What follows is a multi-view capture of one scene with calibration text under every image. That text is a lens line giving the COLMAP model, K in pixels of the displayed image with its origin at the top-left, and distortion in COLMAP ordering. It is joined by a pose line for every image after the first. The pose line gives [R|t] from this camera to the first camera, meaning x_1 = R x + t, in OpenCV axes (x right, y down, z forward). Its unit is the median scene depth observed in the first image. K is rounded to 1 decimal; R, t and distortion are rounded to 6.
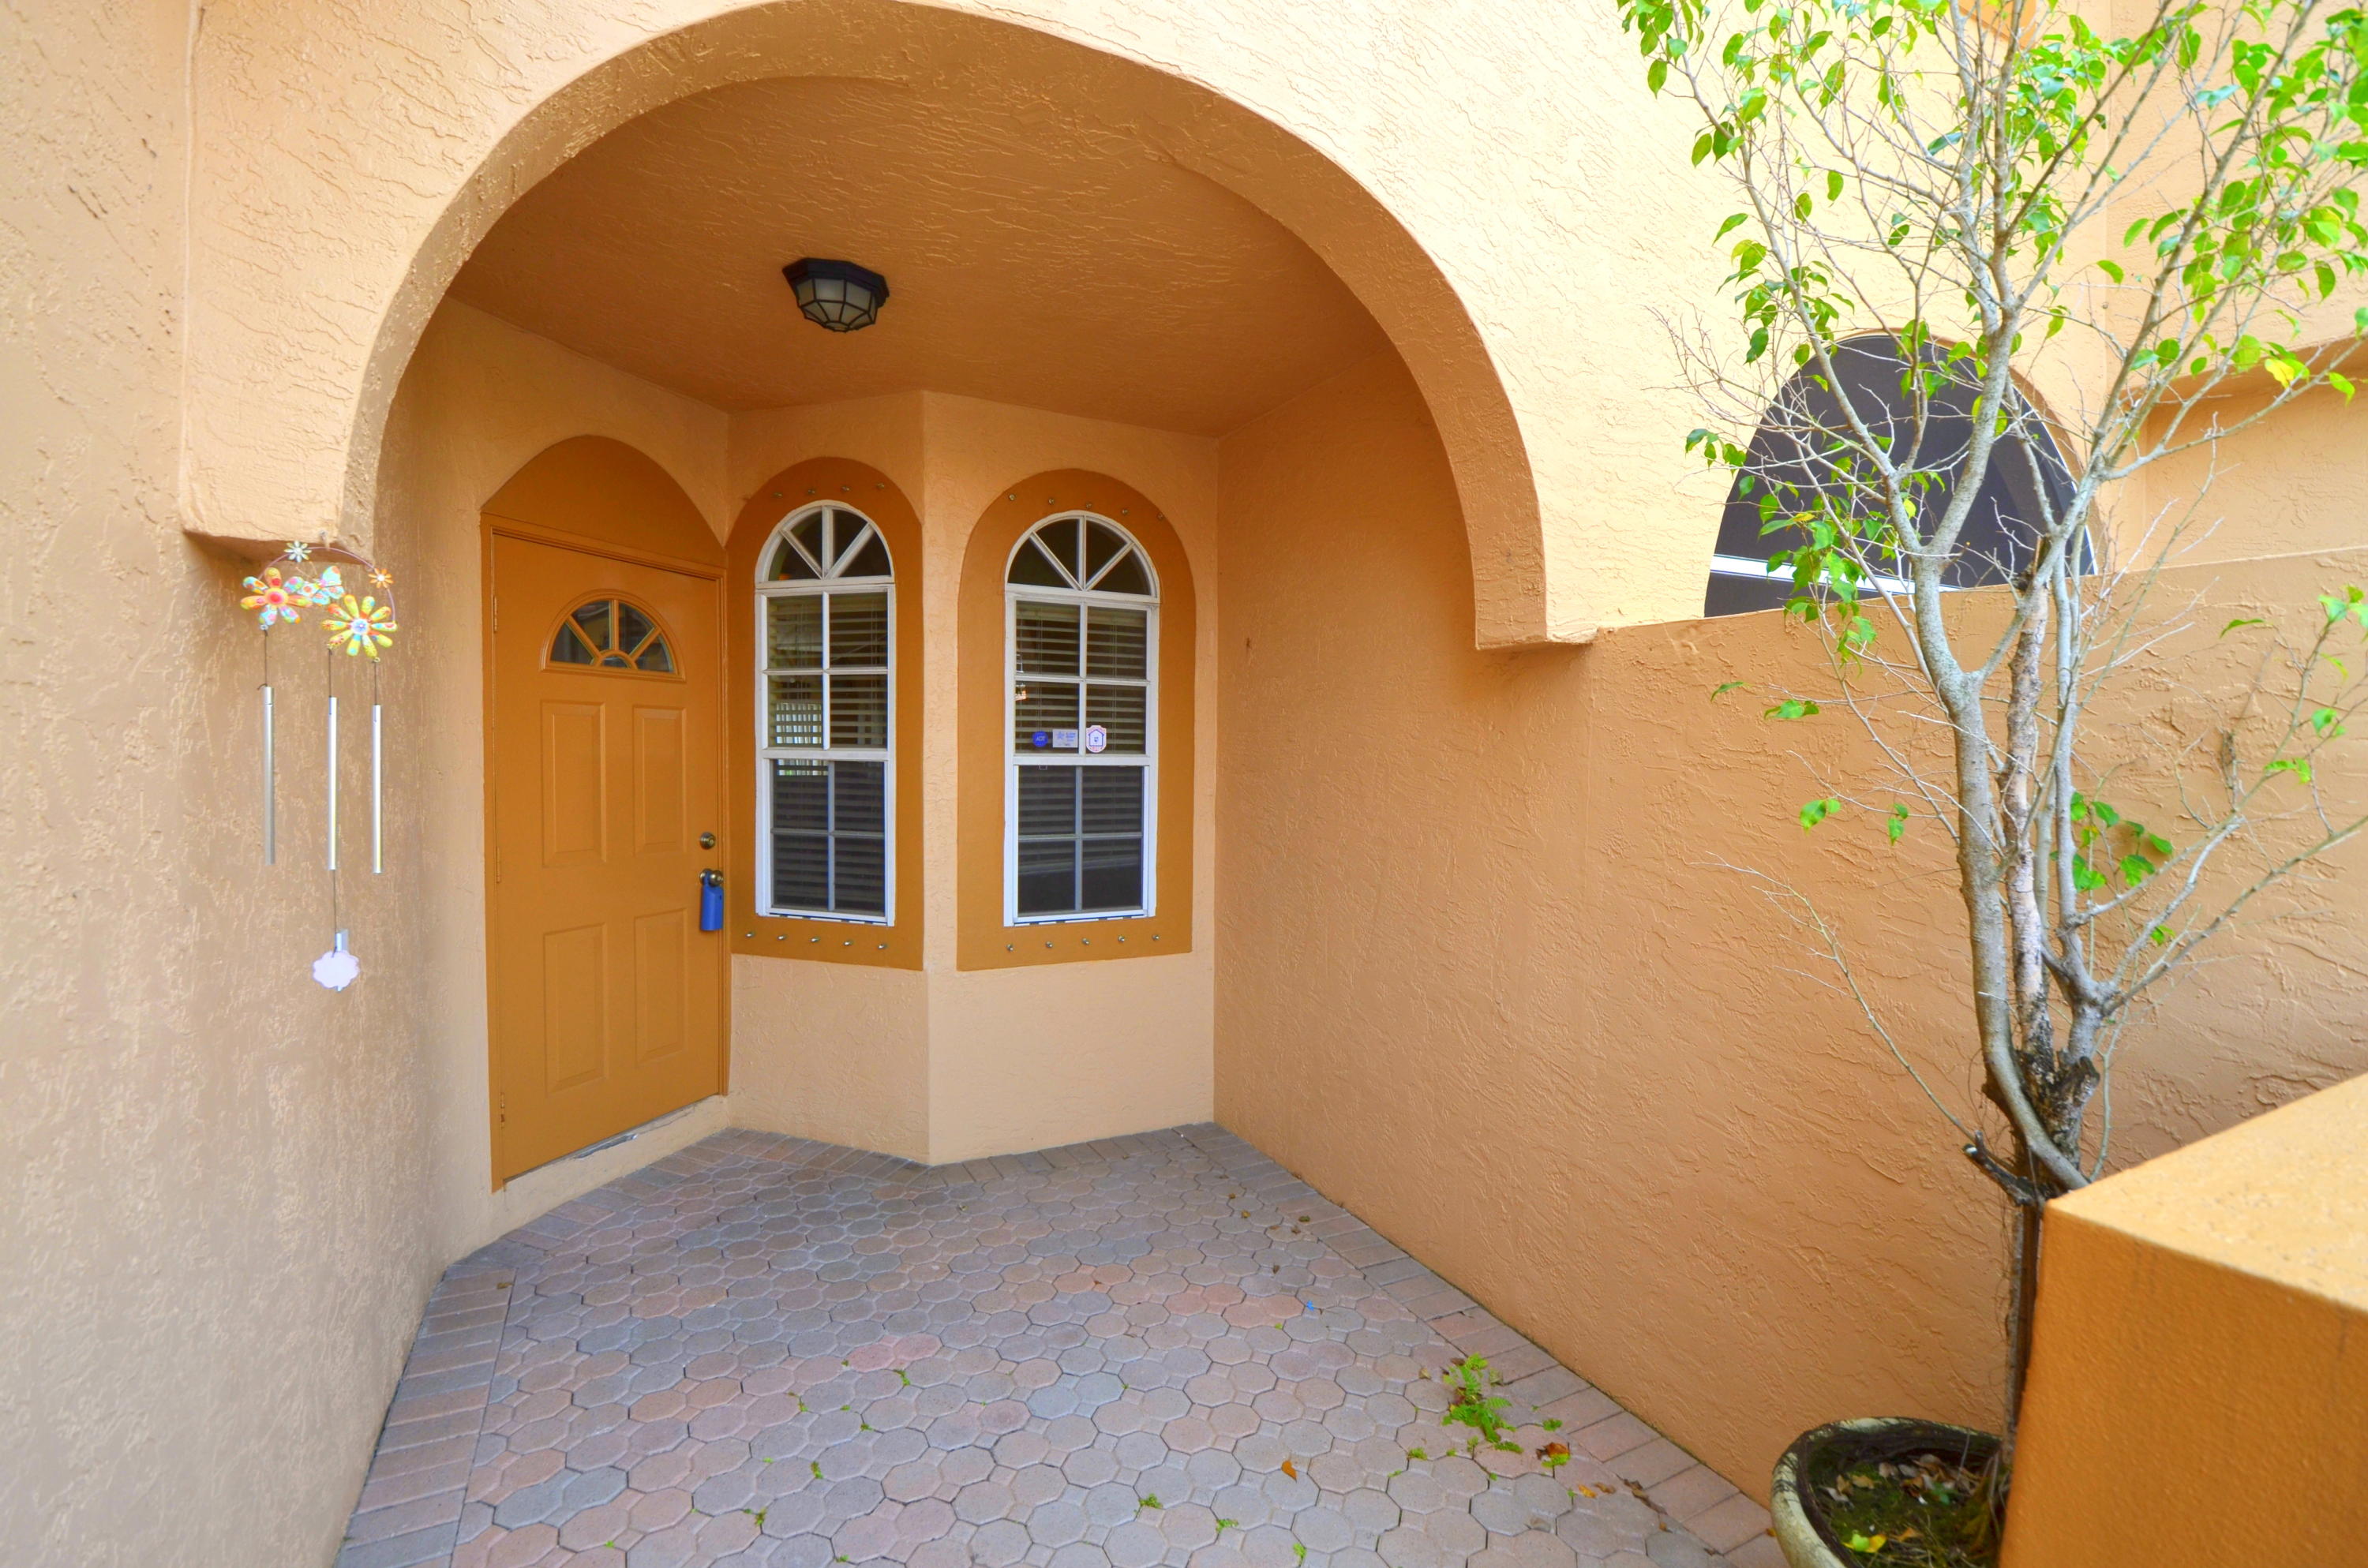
lens RADIAL K [[1042.3, 0, 1192.3], [0, 1042.3, 795.7], [0, 0, 1]] dist [0.006210, -0.013612]
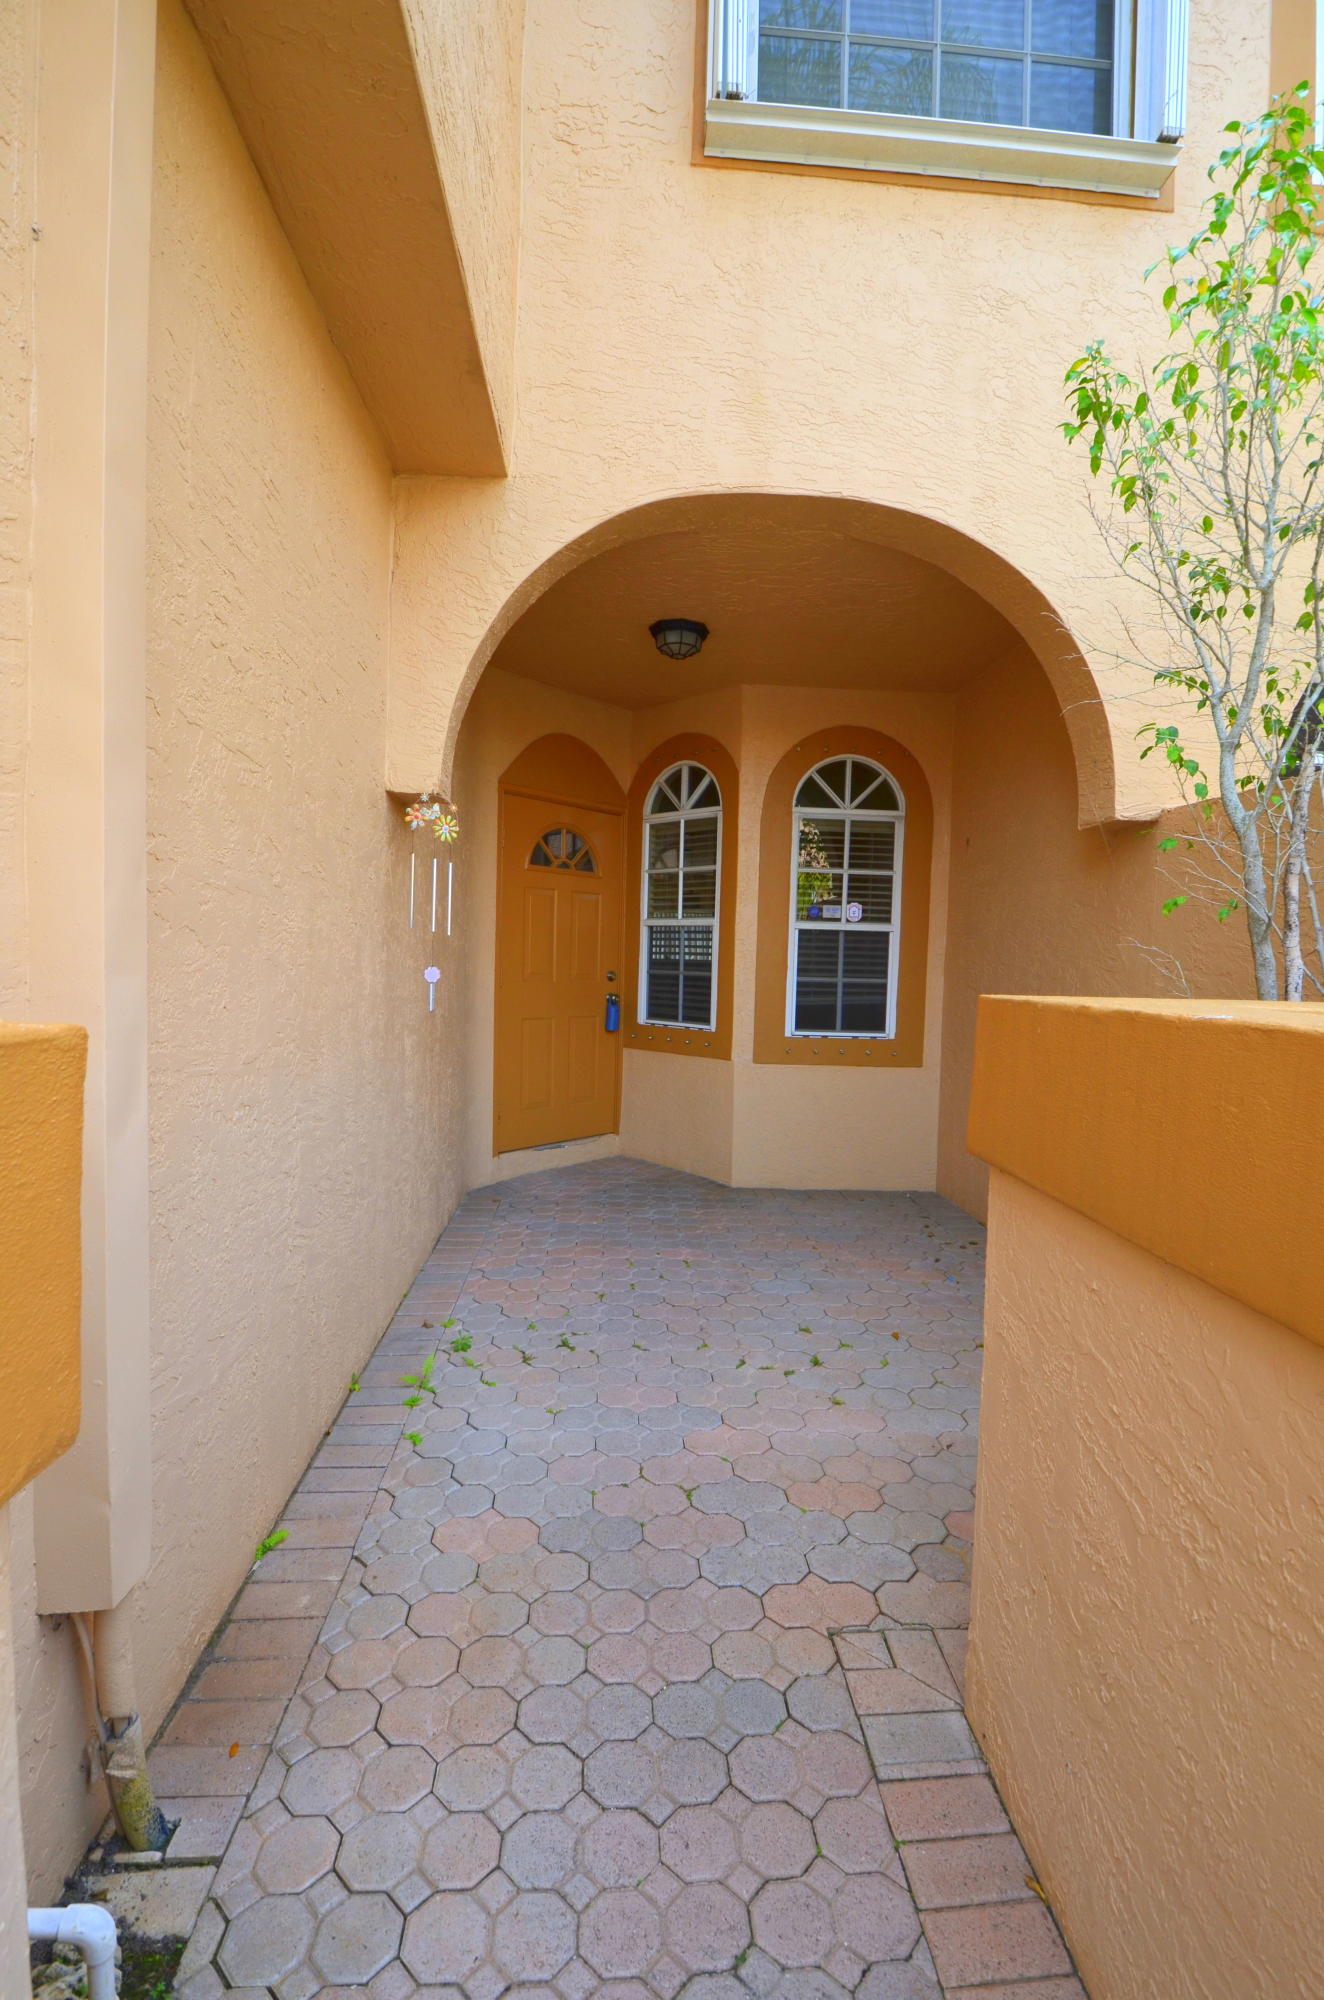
lens RADIAL K [[880.4, 0, 683.0], [0, 880.4, 1007.1], [0, 0, 1]] dist [0.006210, -0.013612]
pose [[0.921839, 0.032263, -0.386229, 0.217737], [-0.030154, 0.999479, 0.011519, 0.092493], [0.386399, 0.001027, 0.922331, -0.287048]]
